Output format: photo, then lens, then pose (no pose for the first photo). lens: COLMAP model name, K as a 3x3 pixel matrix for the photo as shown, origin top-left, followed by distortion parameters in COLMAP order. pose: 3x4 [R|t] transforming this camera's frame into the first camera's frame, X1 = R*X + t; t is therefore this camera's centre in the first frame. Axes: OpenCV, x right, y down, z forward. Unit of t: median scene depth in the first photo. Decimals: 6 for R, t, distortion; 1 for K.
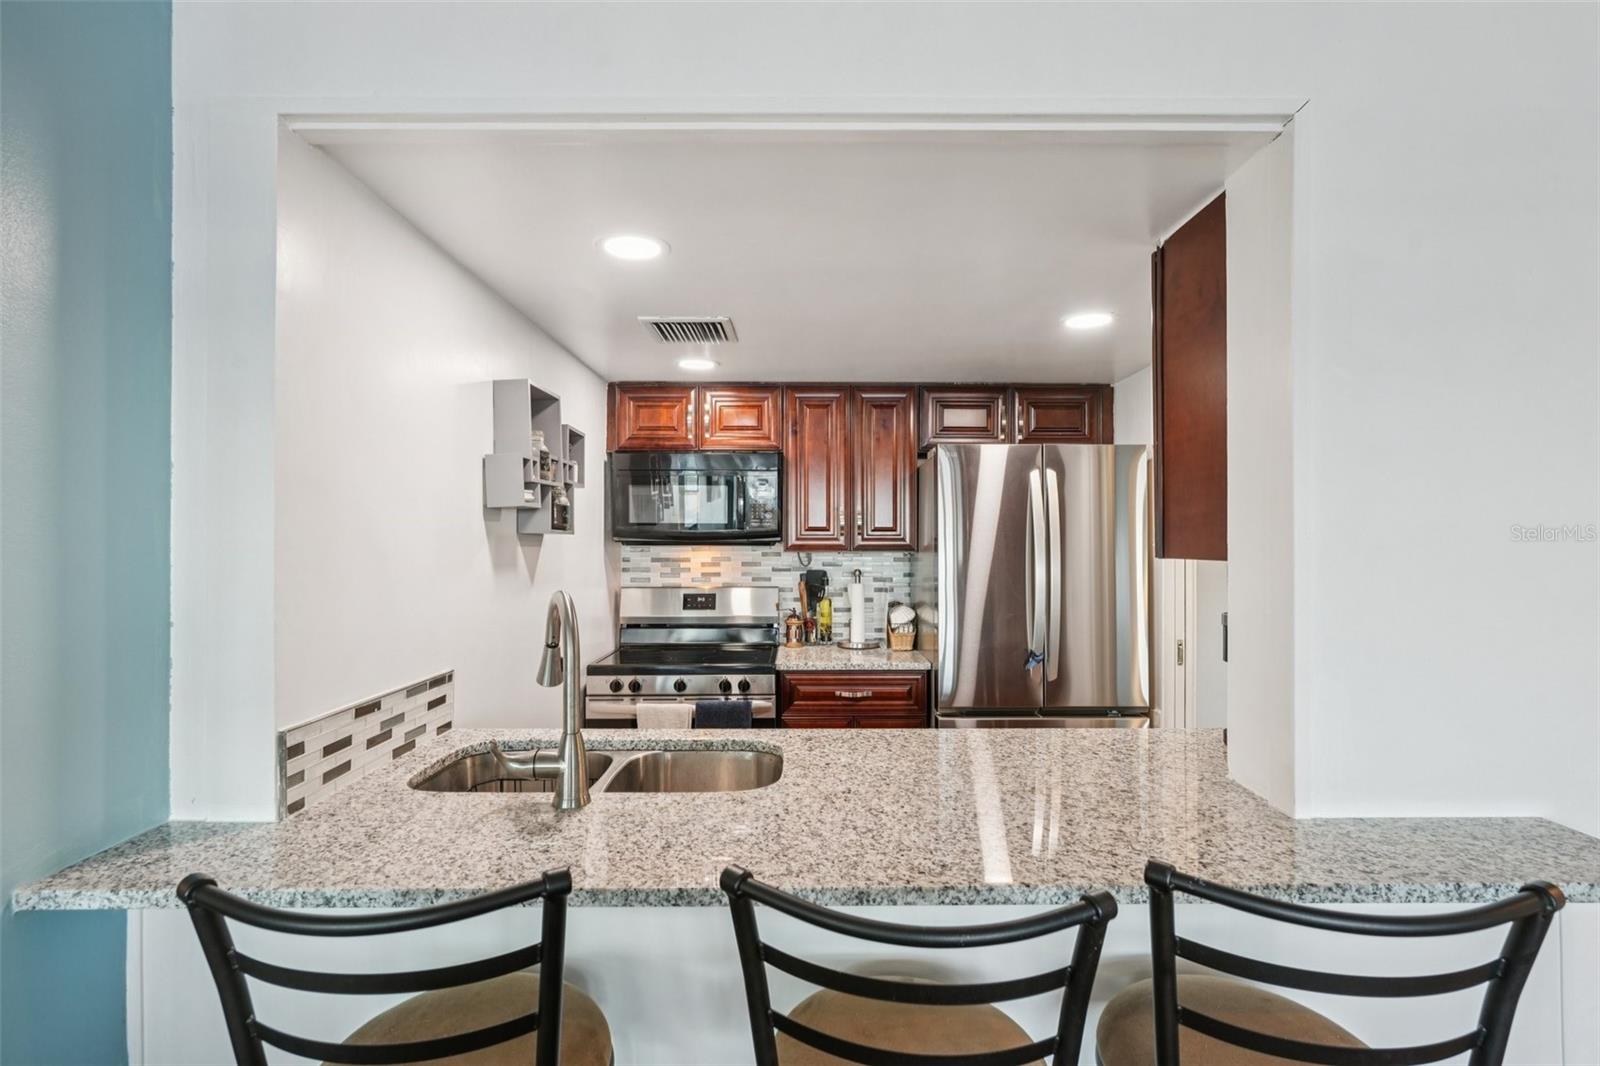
lens RADIAL K [[765.4, 0, 798.5], [0, 765.4, 544.1], [0, 0, 1]] dist [-0.009645, 0.007602]
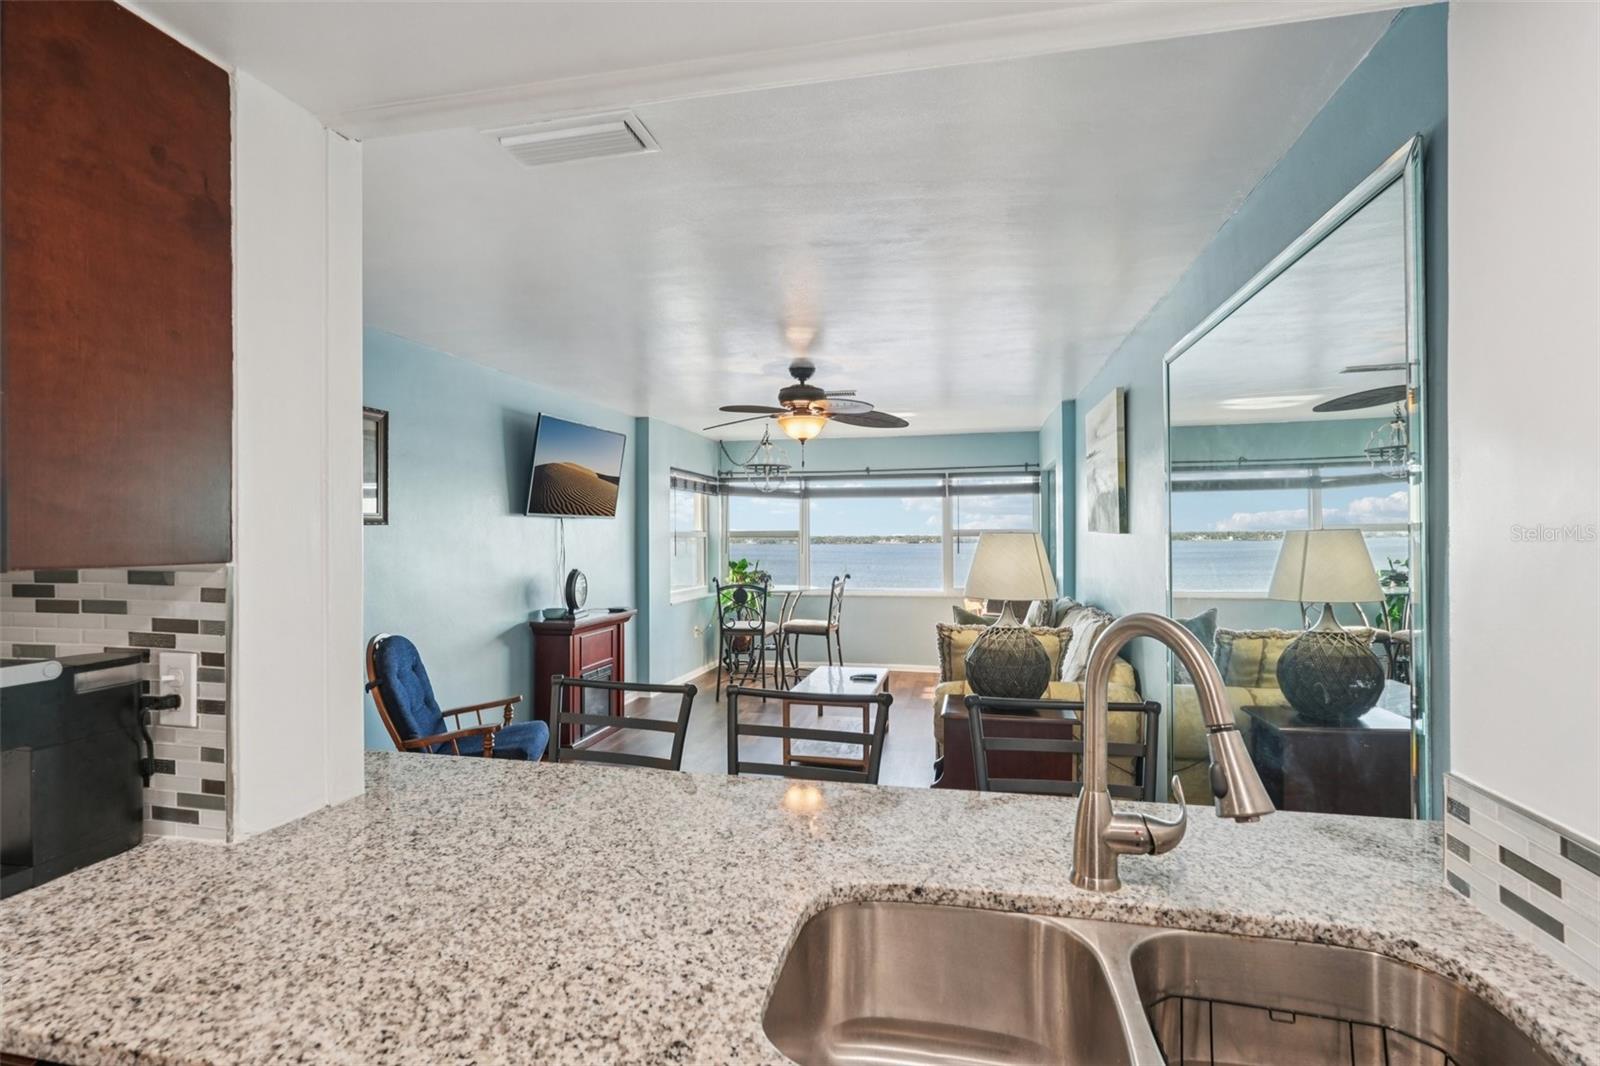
lens RADIAL K [[765.4, 0, 804.4], [0, 765.4, 532.2], [0, 0, 1]] dist [-0.009645, 0.007602]
pose [[-0.978399, 0.002925, 0.206704, -0.079704], [0.002512, 0.999994, -0.002258, -0.002709], [-0.206710, -0.001690, -0.978401, 0.828761]]
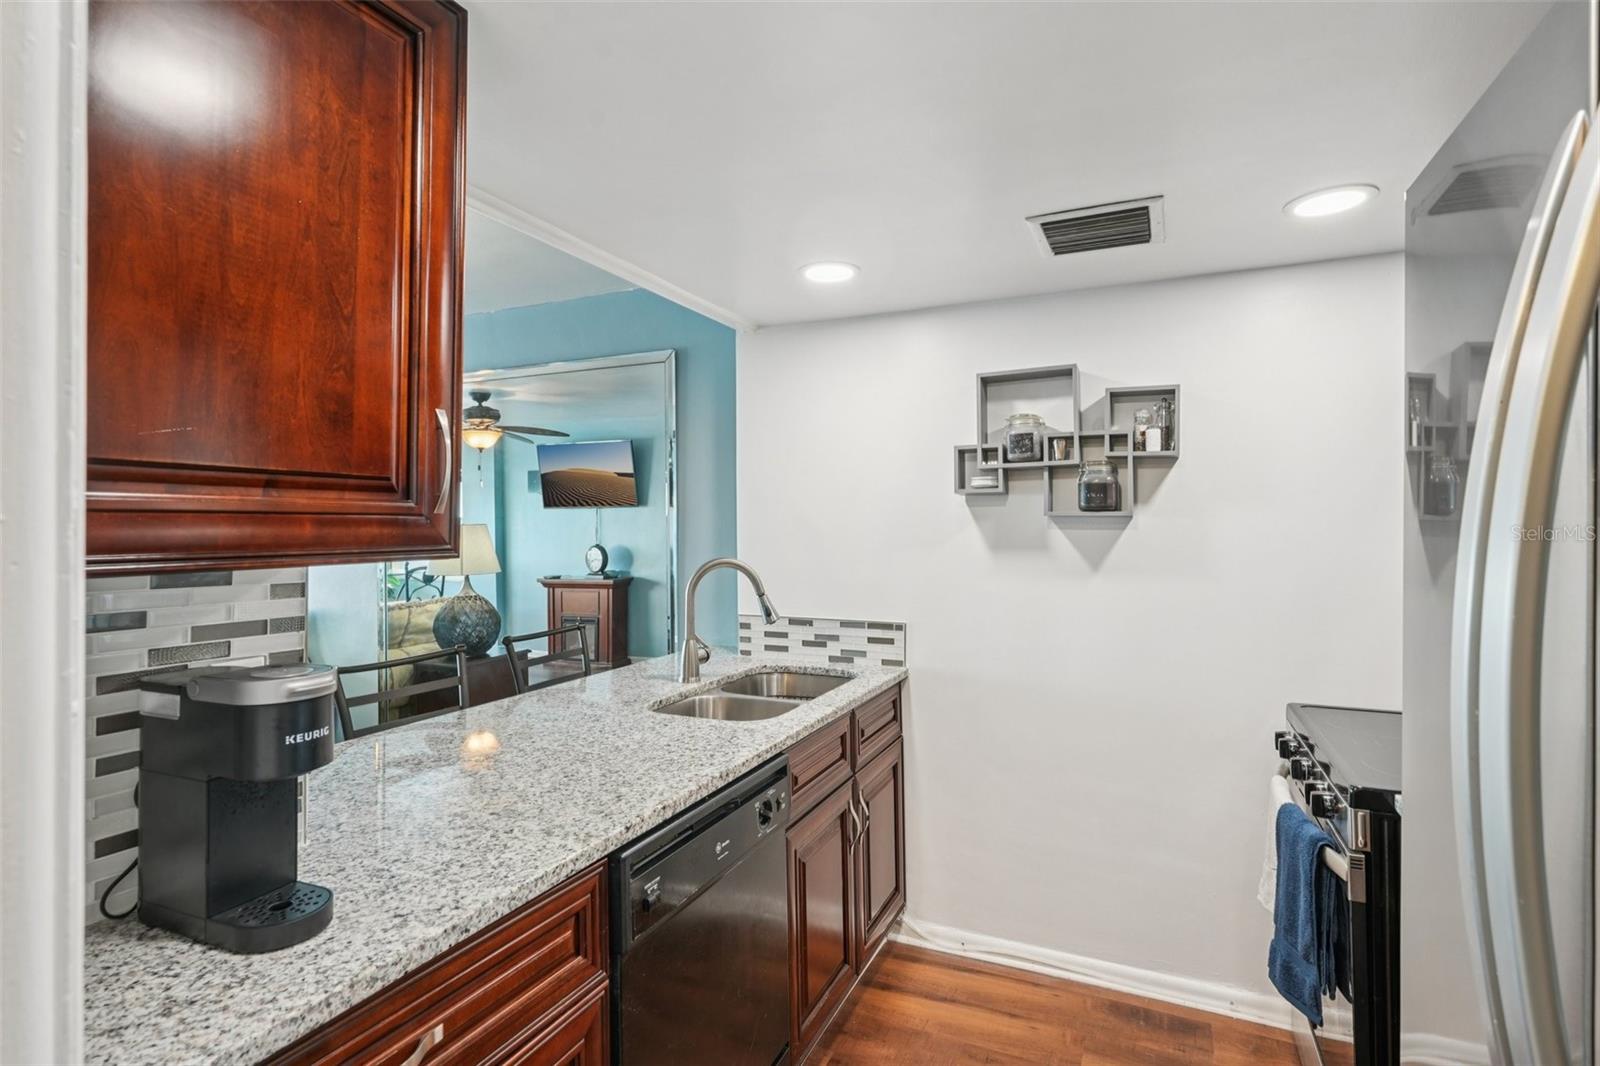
lens RADIAL K [[765.4, 0, 806.0], [0, 765.4, 527.4], [0, 0, 1]] dist [-0.009645, 0.007602]
pose [[-0.409884, 0.003544, -0.912131, 0.529932], [0.003332, 0.999992, 0.002388, -0.002908], [0.912132, -0.002060, -0.409892, 0.891562]]
